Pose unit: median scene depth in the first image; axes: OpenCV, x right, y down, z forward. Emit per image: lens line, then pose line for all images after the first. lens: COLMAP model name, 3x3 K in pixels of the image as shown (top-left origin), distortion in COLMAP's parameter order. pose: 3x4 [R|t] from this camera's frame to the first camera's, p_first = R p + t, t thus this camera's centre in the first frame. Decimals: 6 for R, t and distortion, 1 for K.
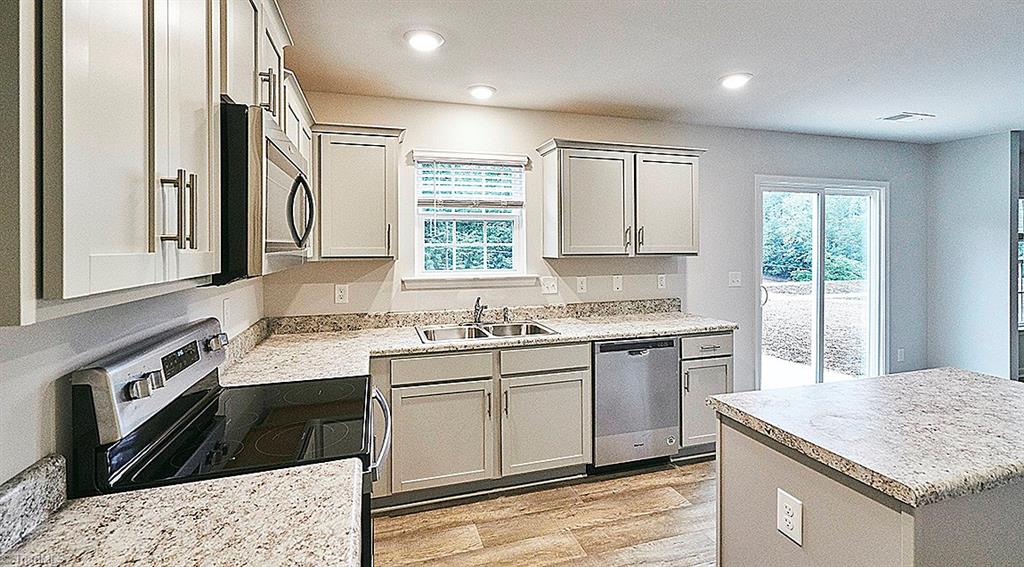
lens RADIAL K [[452.2, 0, 507.1], [0, 452.2, 246.9], [0, 0, 1]] dist [0.001329, 0.000235]
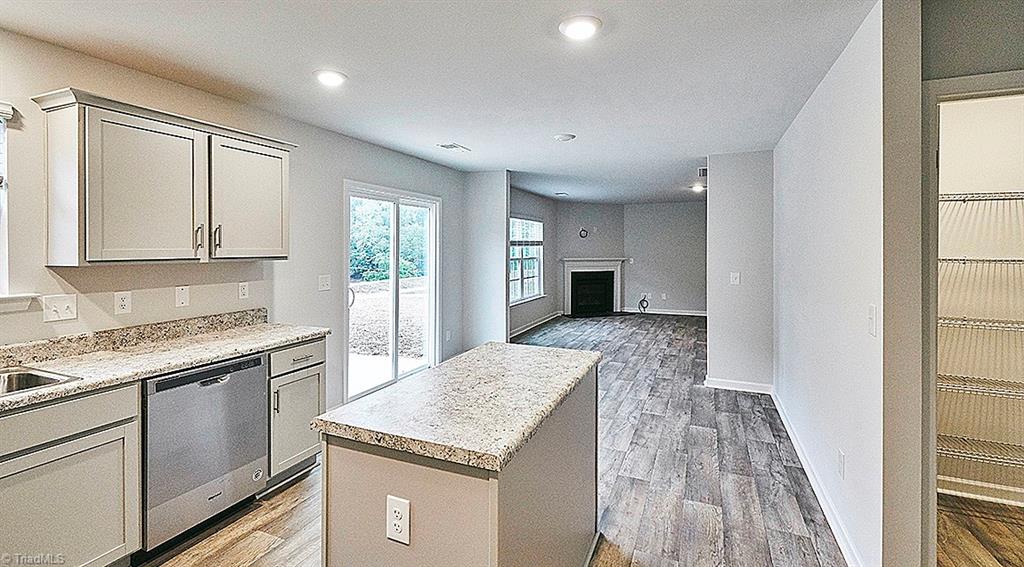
lens RADIAL K [[452.2, 0, 507.1], [0, 452.2, 246.9], [0, 0, 1]] dist [0.001329, 0.000235]
pose [[0.642255, 0.005116, 0.766474, 0.005609], [0.001281, 0.999969, -0.007749, 0.001707], [-0.766490, 0.005959, 0.642229, 0.078621]]
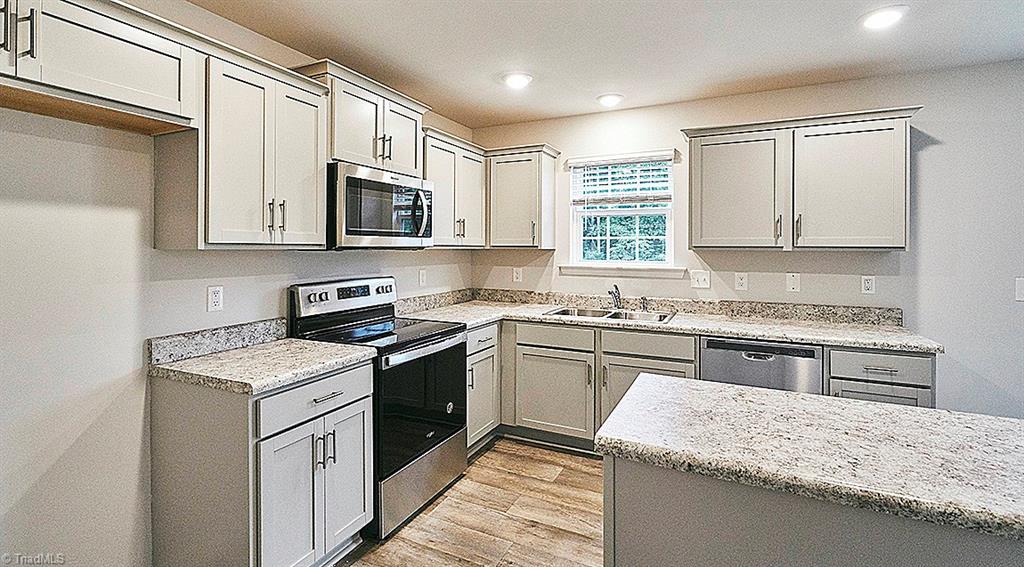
lens RADIAL K [[452.2, 0, 507.1], [0, 452.2, 246.9], [0, 0, 1]] dist [0.001329, 0.000235]
pose [[0.736809, 0.007858, -0.676056, 0.497058], [-0.010601, 0.999944, 0.000068, 0.022187], [0.676018, 0.007117, 0.736851, 0.007685]]
